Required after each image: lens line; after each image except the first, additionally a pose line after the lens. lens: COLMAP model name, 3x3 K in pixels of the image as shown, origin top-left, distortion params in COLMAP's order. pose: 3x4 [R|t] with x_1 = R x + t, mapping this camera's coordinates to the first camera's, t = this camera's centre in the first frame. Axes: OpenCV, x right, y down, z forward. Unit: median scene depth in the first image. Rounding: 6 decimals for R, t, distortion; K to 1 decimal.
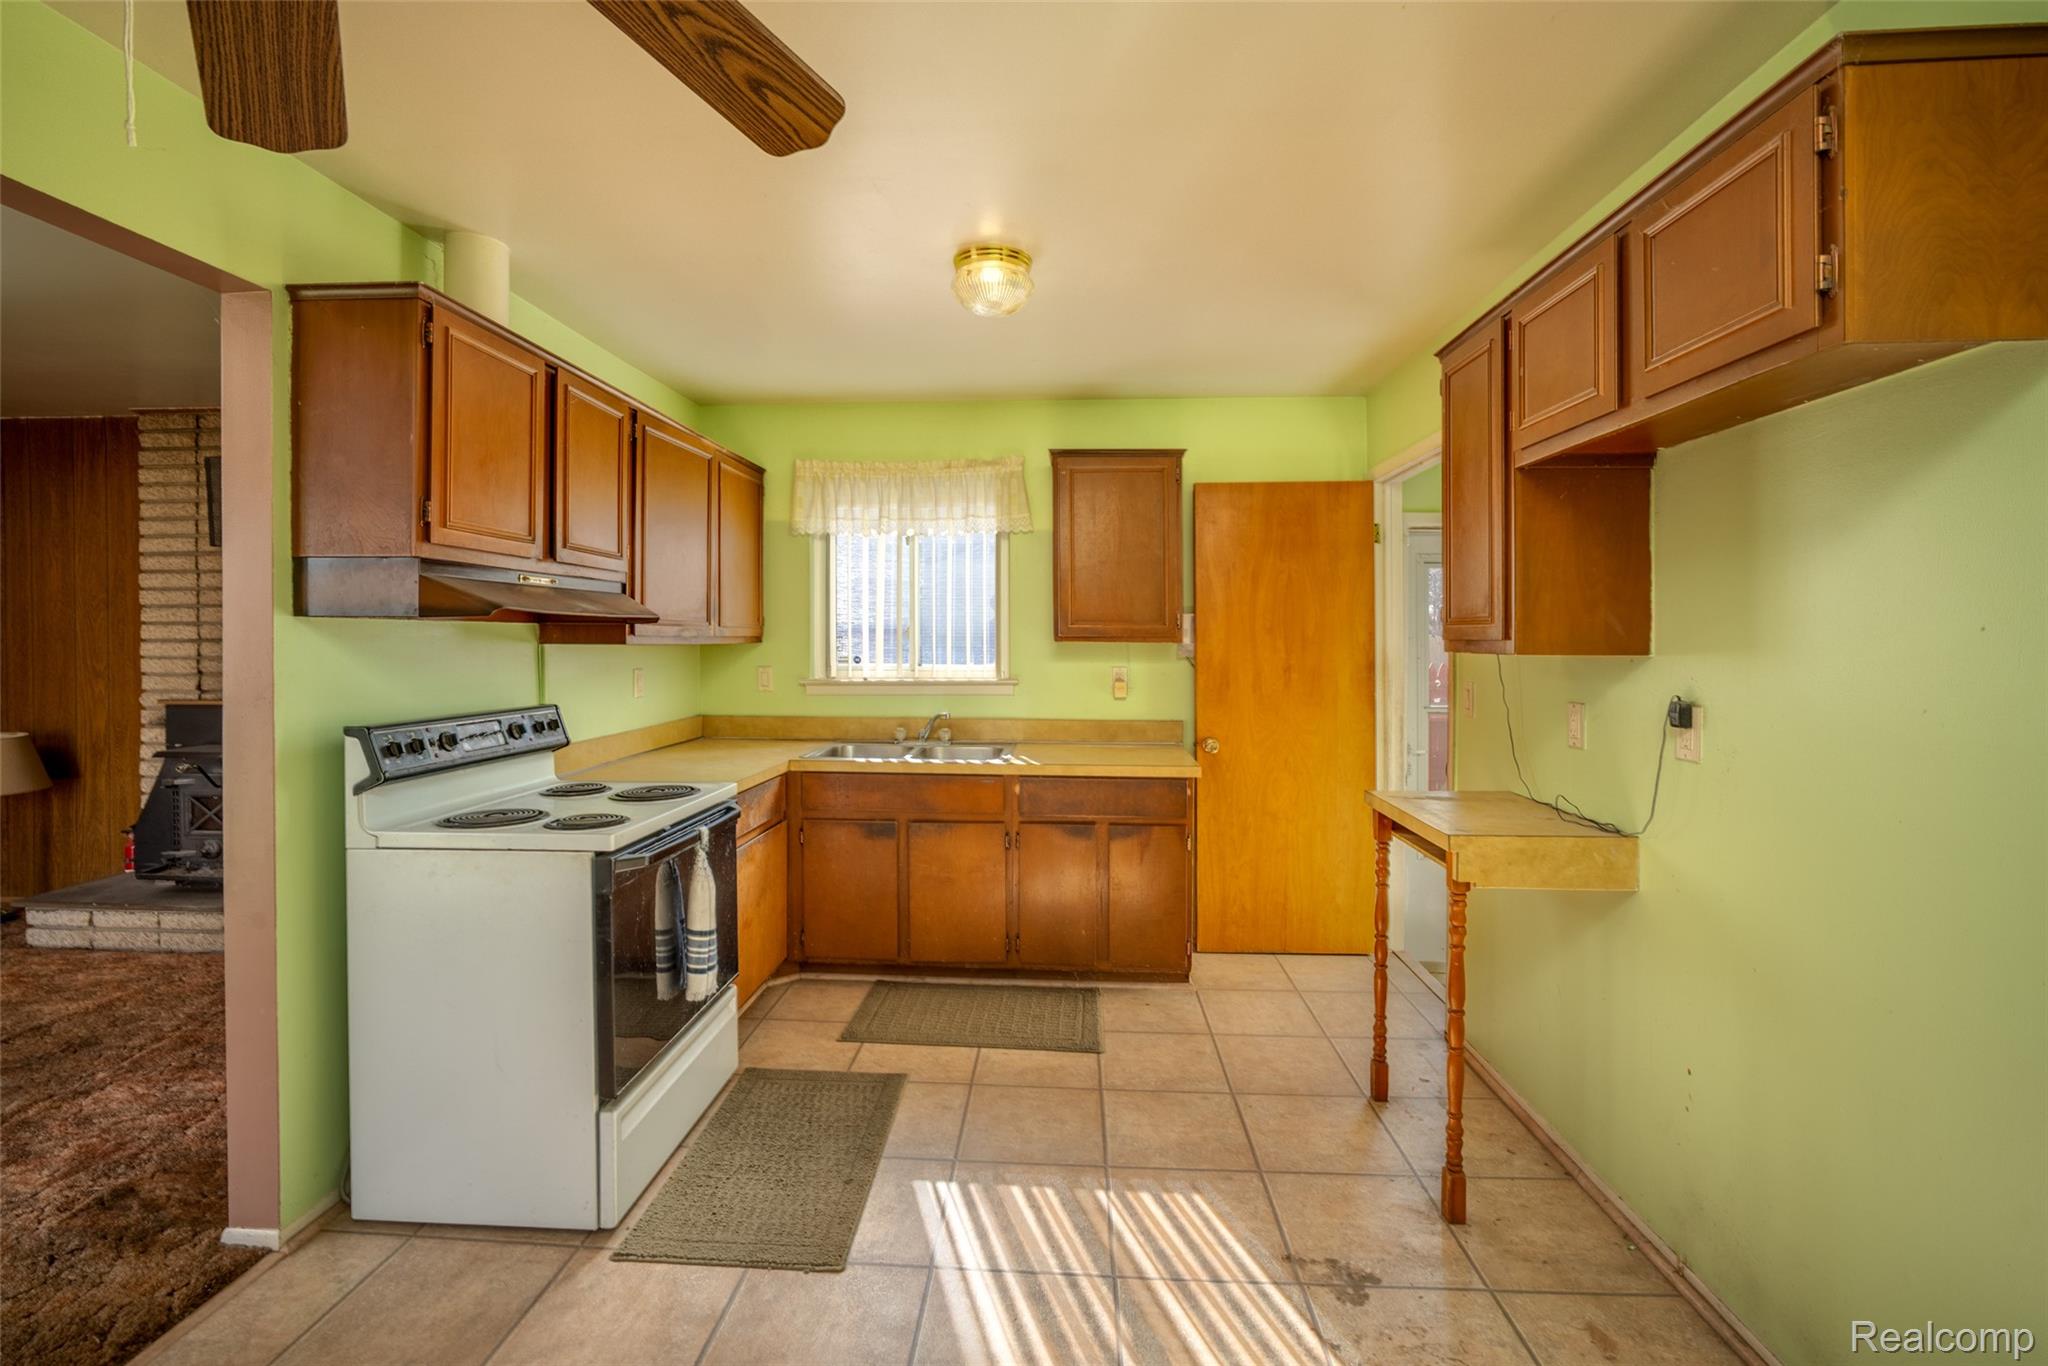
lens RADIAL K [[870.0, 0, 1025.9], [0, 870.0, 640.4], [0, 0, 1]] dist [0.000201, 0.000050]
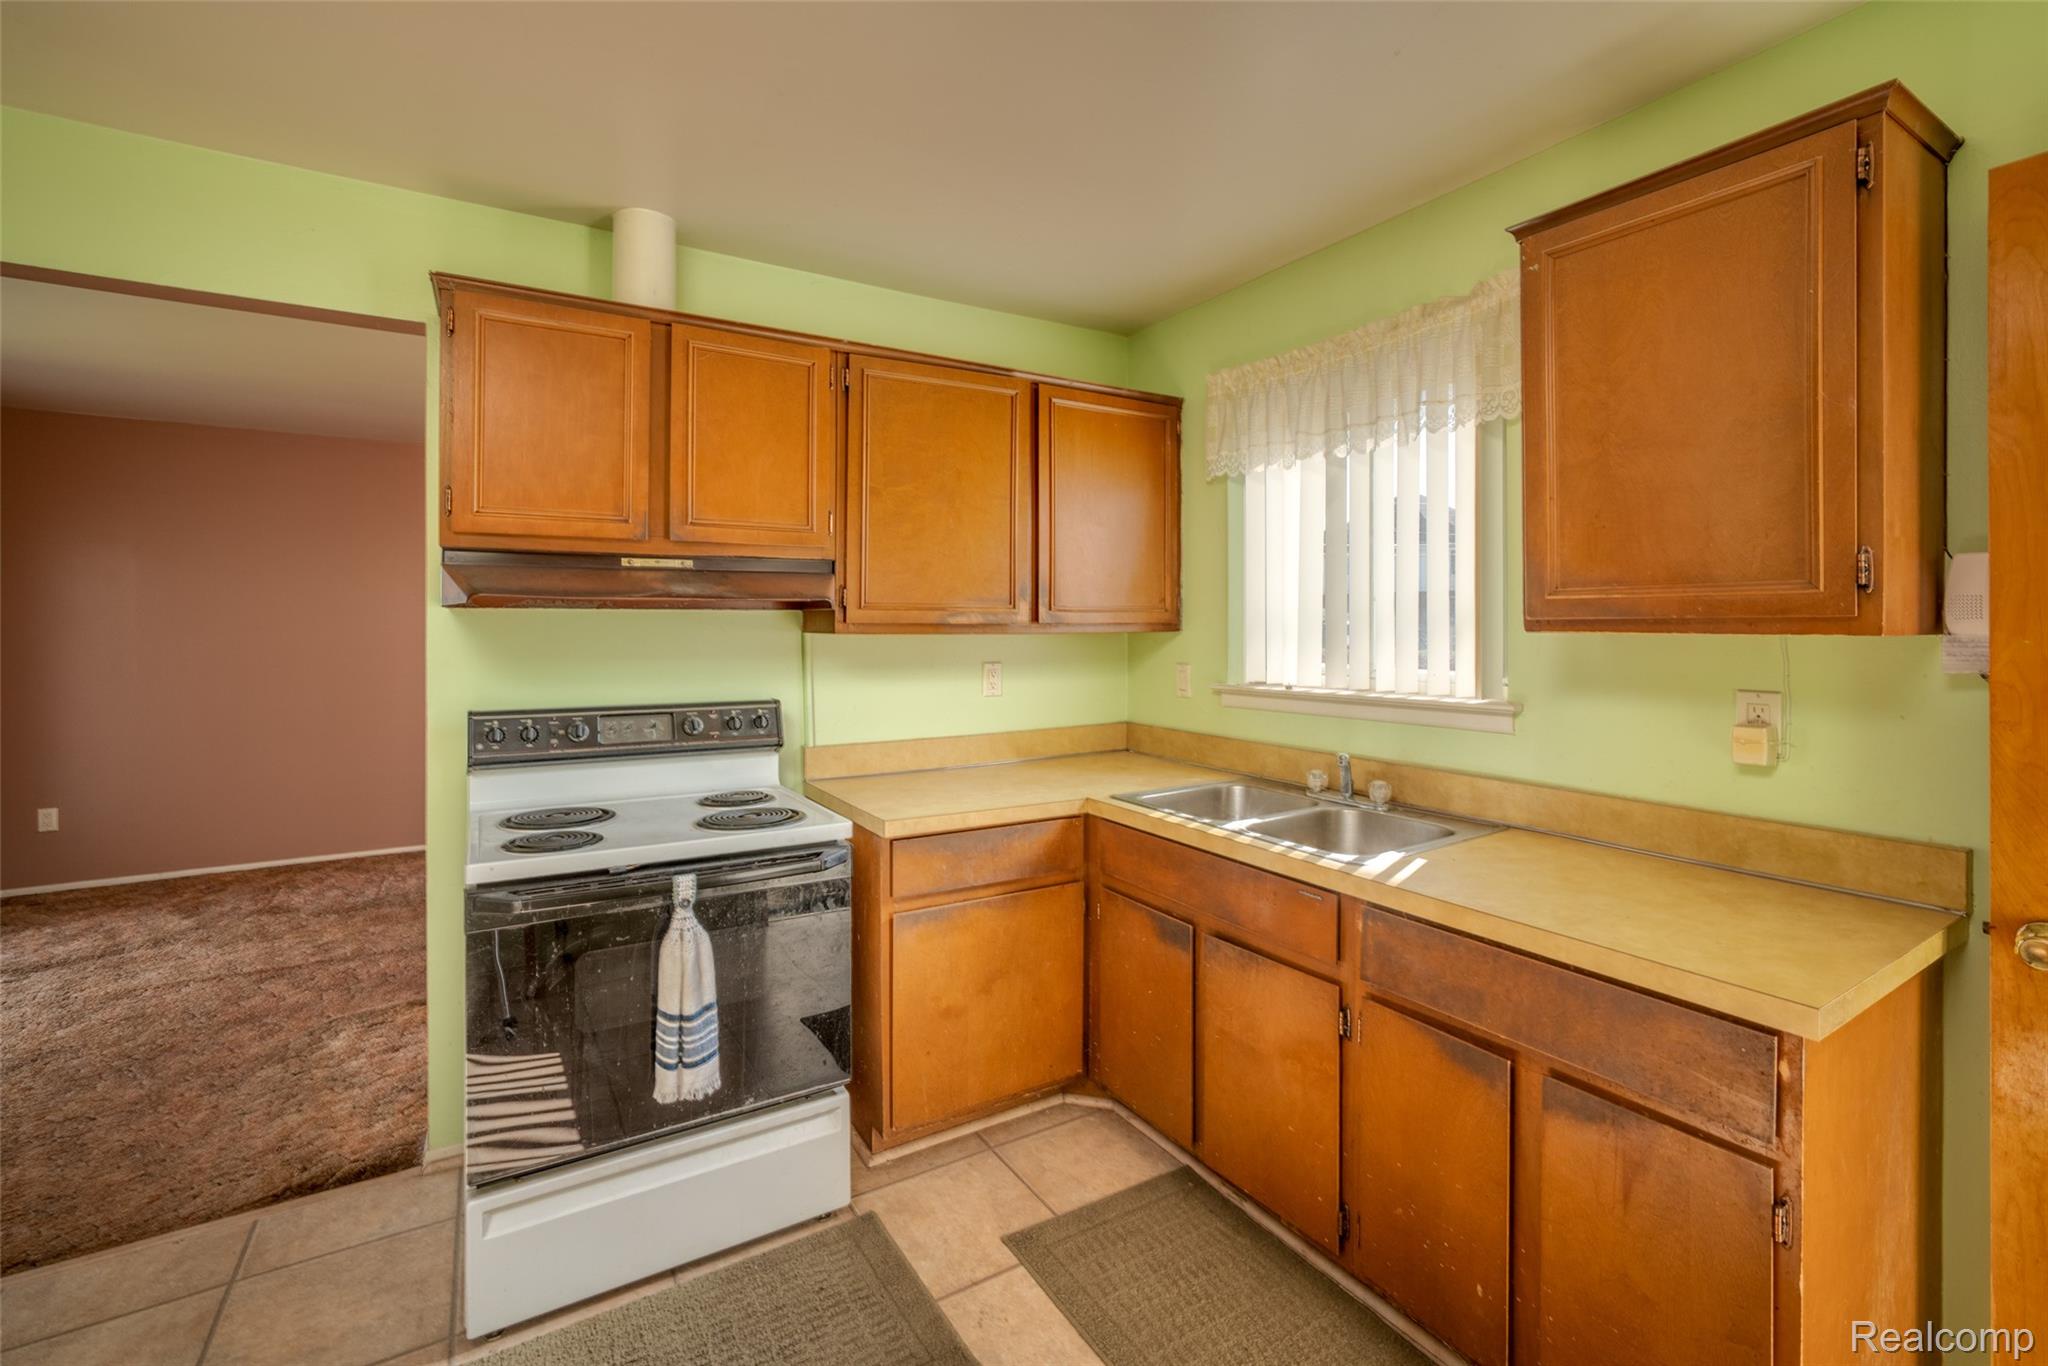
lens RADIAL K [[896.7, 0, 1023.3], [0, 896.7, 628.4], [0, 0, 1]] dist [-0.002060, 0.000044]
pose [[0.570041, -0.001070, -0.821616, 0.296173], [0.000751, 0.999999, -0.000781, 0.000430], [0.821616, -0.000171, 0.570041, 0.533757]]
